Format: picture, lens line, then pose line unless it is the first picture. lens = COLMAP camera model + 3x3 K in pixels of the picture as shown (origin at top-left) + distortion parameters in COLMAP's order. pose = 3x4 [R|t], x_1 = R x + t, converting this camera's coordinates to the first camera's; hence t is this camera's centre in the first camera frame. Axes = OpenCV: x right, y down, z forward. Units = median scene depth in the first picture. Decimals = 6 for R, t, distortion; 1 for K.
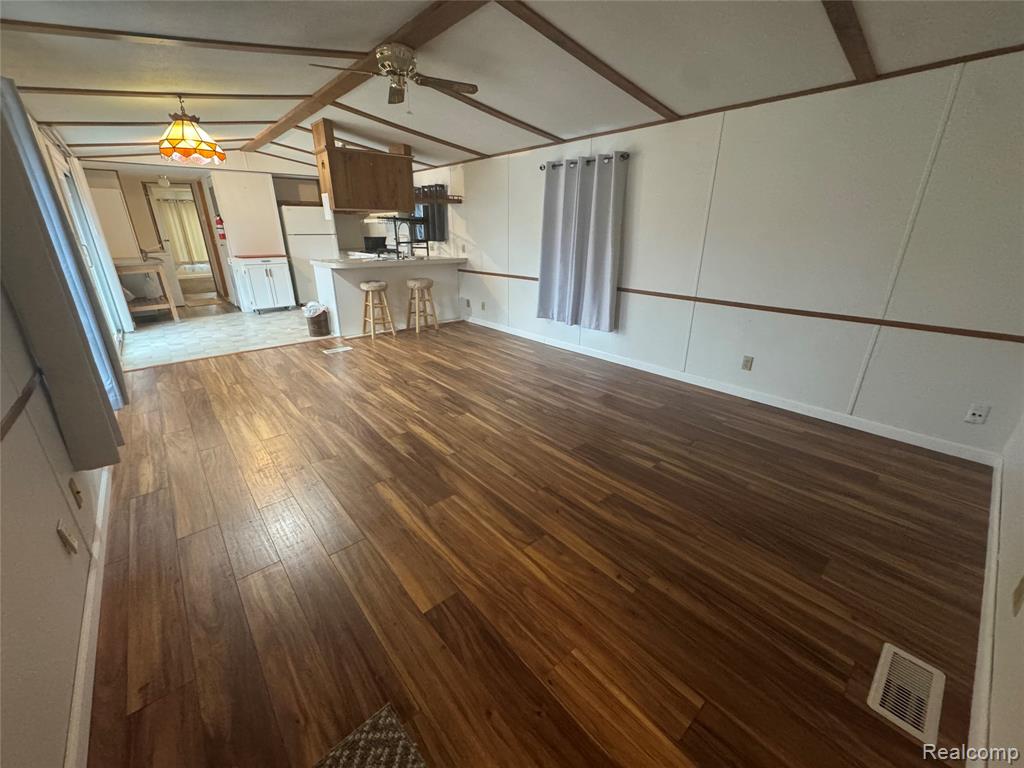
lens RADIAL K [[409.1, 0, 509.8], [0, 409.1, 381.4], [0, 0, 1]] dist [0.001642, -0.000004]
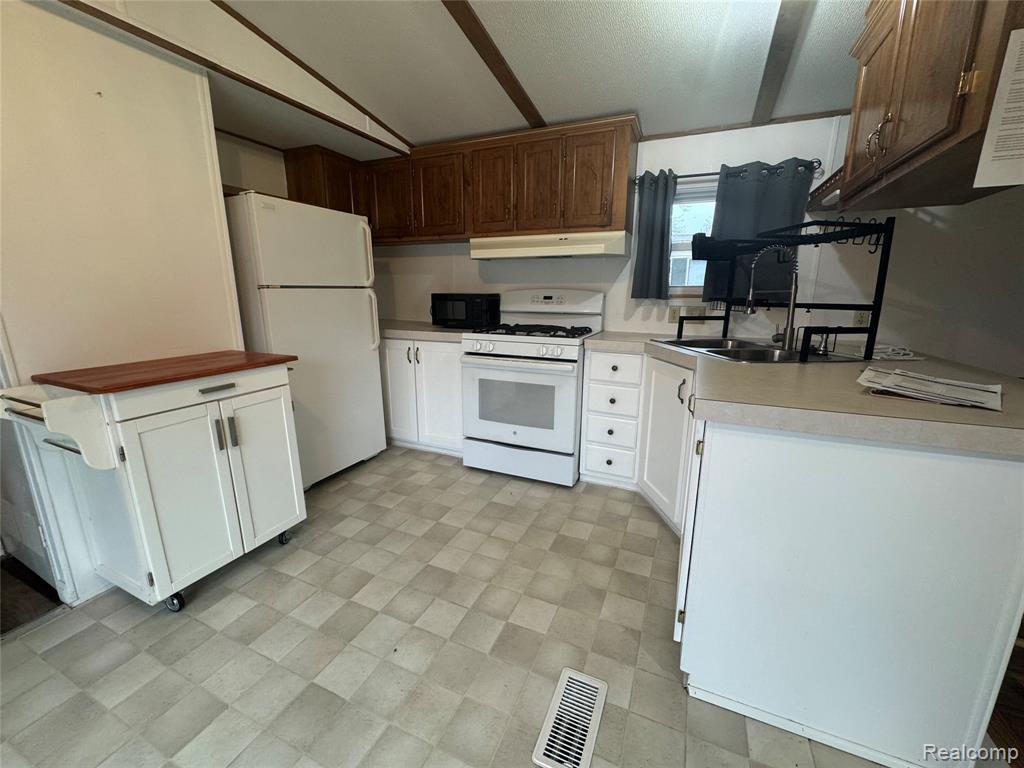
lens RADIAL K [[409.1, 0, 513.8], [0, 409.1, 386.1], [0, 0, 1]] dist [0.001642, -0.000004]
pose [[0.903366, -0.097469, 0.417648, -0.520166], [0.146987, 0.985216, -0.088005, -0.239470], [-0.402896, 0.140889, 0.904337, 0.680908]]
